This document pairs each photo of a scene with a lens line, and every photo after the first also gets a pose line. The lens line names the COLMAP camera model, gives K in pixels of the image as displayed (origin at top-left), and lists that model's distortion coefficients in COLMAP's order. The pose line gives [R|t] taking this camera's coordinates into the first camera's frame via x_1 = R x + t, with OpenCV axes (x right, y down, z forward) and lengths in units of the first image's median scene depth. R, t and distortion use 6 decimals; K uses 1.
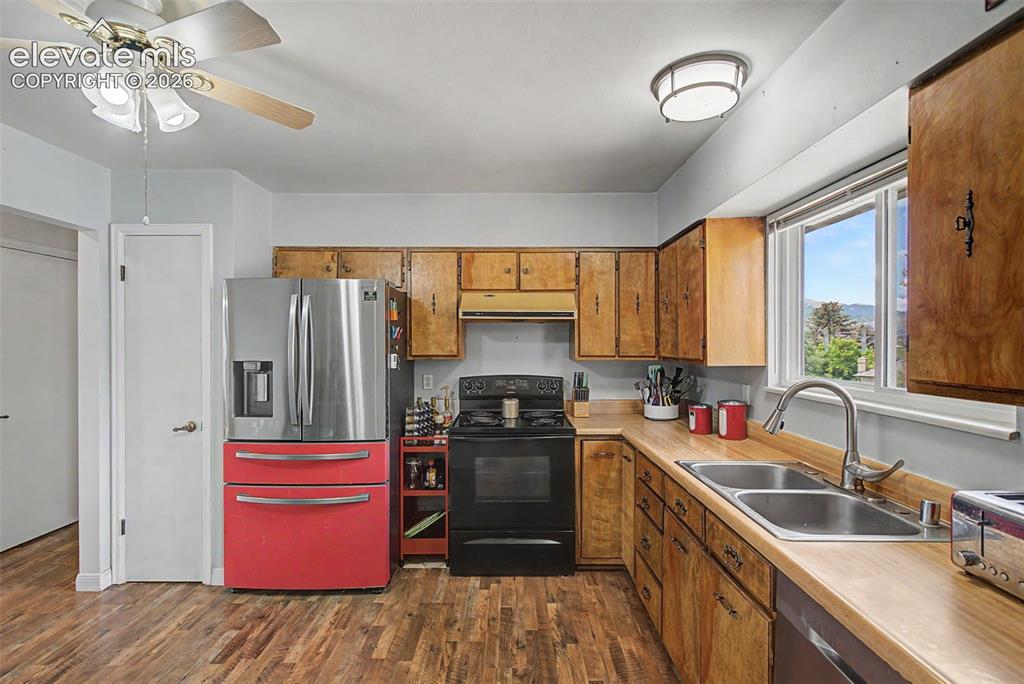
lens RADIAL K [[469.9, 0, 507.4], [0, 469.9, 346.0], [0, 0, 1]] dist [-0.002261, 0.000432]
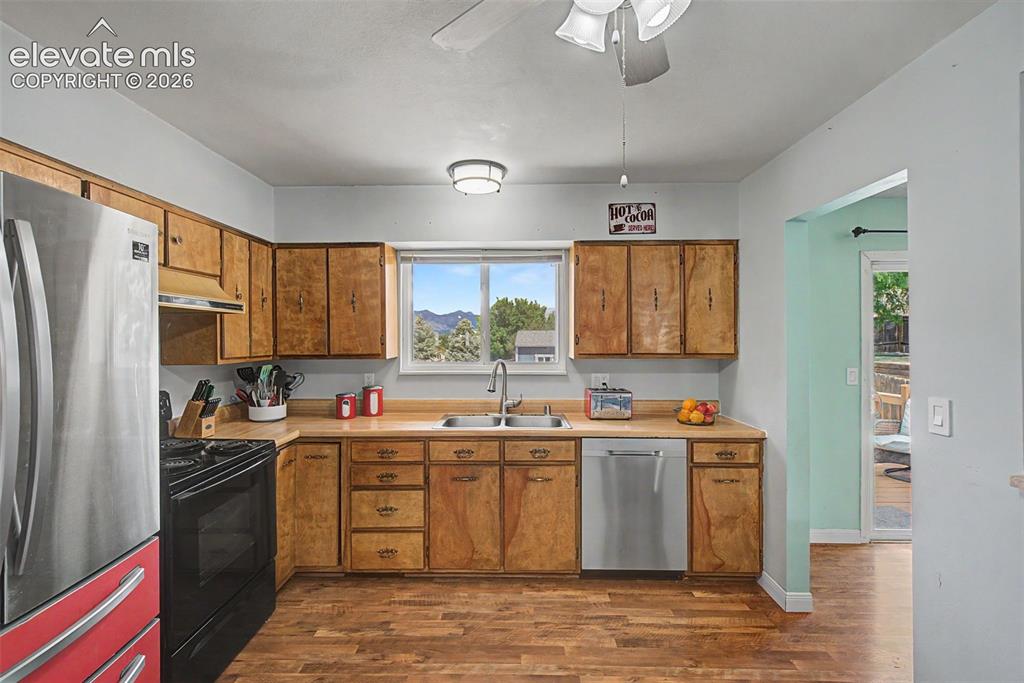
lens RADIAL K [[471.9, 0, 508.1], [0, 471.9, 335.9], [0, 0, 1]] dist [-0.003118, -0.000089]
pose [[0.009363, 0.004665, 0.999945, -0.842821], [0.013002, 0.999904, -0.004786, -0.009207], [-0.999872, 0.013046, 0.009301, 0.650644]]
